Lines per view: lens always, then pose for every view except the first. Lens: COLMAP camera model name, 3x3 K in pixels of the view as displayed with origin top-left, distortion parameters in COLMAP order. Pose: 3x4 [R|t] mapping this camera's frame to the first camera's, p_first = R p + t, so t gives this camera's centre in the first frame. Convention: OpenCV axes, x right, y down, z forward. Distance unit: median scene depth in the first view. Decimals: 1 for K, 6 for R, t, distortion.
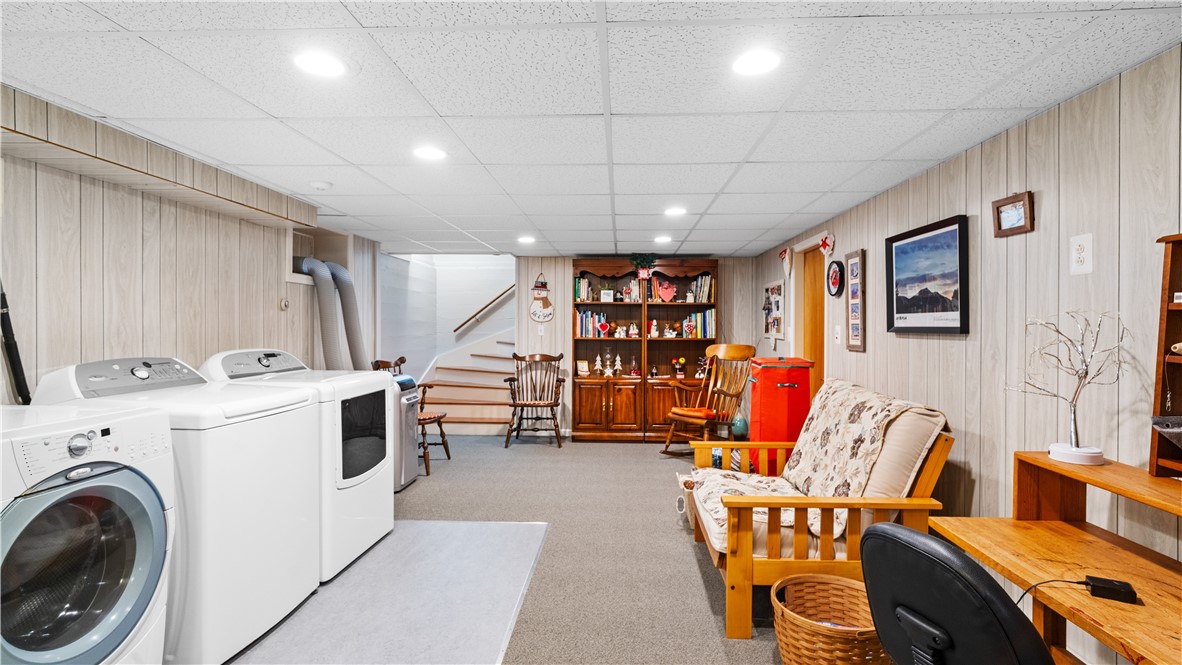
lens RADIAL K [[557.1, 0, 594.8], [0, 557.1, 330.4], [0, 0, 1]] dist [-0.019182, 0.004336]
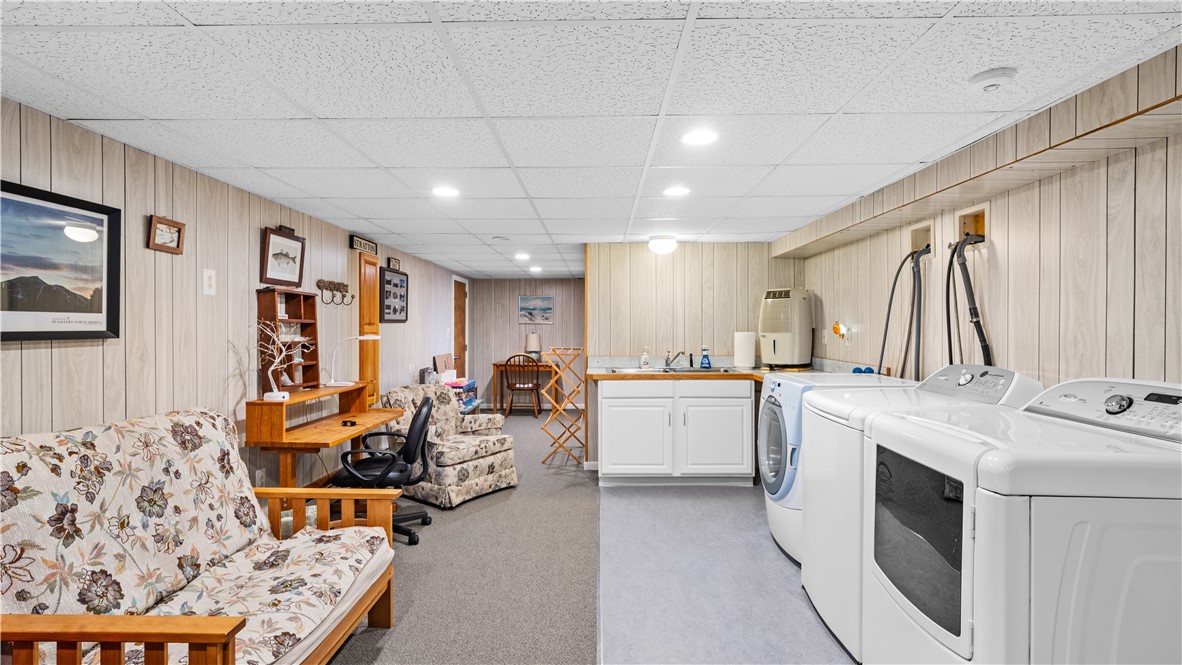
lens RADIAL K [[557.1, 0, 589.0], [0, 557.1, 334.7], [0, 0, 1]] dist [-0.019182, 0.004336]
pose [[-0.999545, -0.004049, -0.029889, -0.095584], [-0.004767, 0.999701, 0.023973, -0.024796], [0.029783, 0.024105, -0.999266, 1.899055]]
